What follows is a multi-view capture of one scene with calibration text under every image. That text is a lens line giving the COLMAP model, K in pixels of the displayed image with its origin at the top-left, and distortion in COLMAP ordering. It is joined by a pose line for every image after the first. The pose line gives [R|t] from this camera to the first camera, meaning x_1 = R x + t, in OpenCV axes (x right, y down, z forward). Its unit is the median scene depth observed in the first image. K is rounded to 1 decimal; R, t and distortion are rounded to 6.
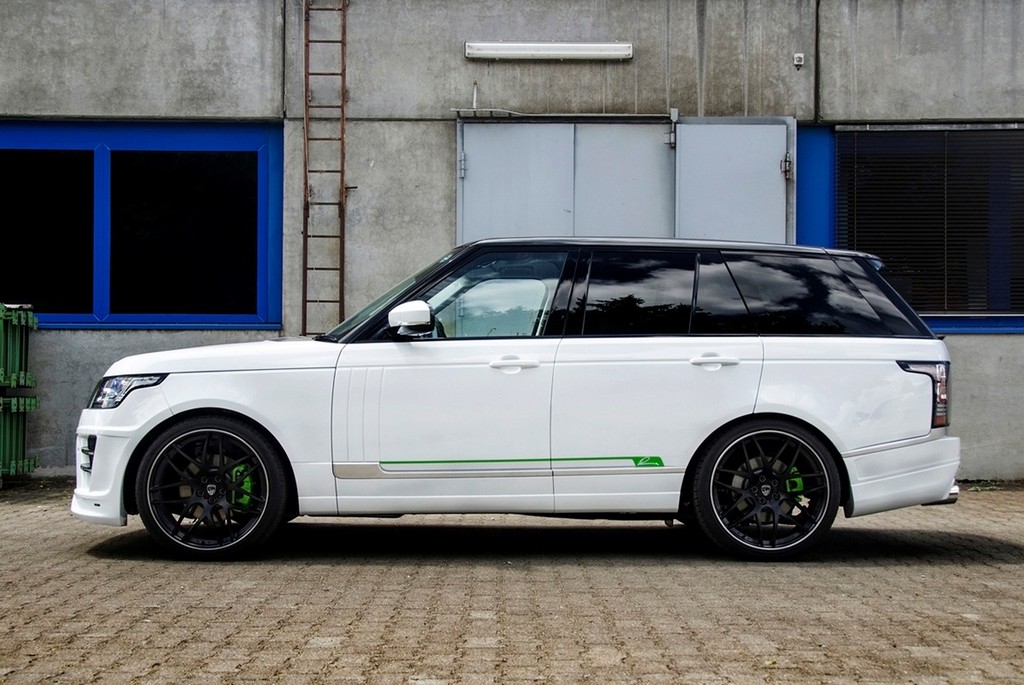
lens RADIAL K [[1426.8, 0, 468.2], [0, 1426.8, 359.7], [0, 0, 1]] dist [0.080492, 0.000000]
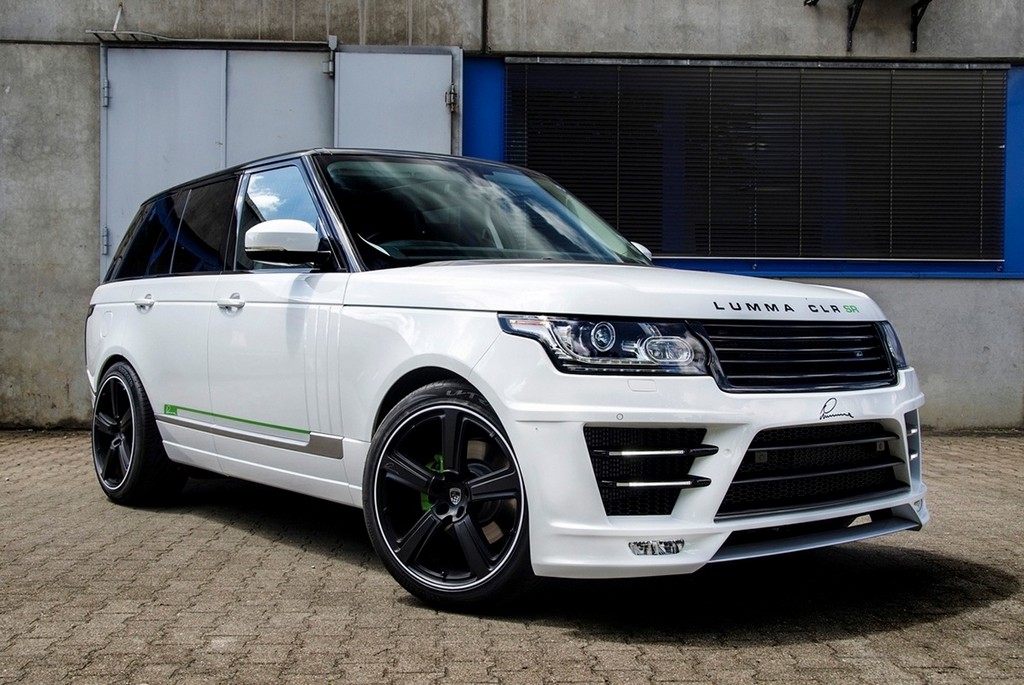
lens RADIAL K [[1237.8, 0, 496.1], [0, 1237.8, 354.9], [0, 0, 1]] dist [0.019589, 0.000000]
pose [[0.998577, 0.001053, 0.053315, 0.206967], [-0.003134, 0.999236, 0.038965, 0.002934], [-0.053233, -0.039077, 0.997817, 0.169602]]
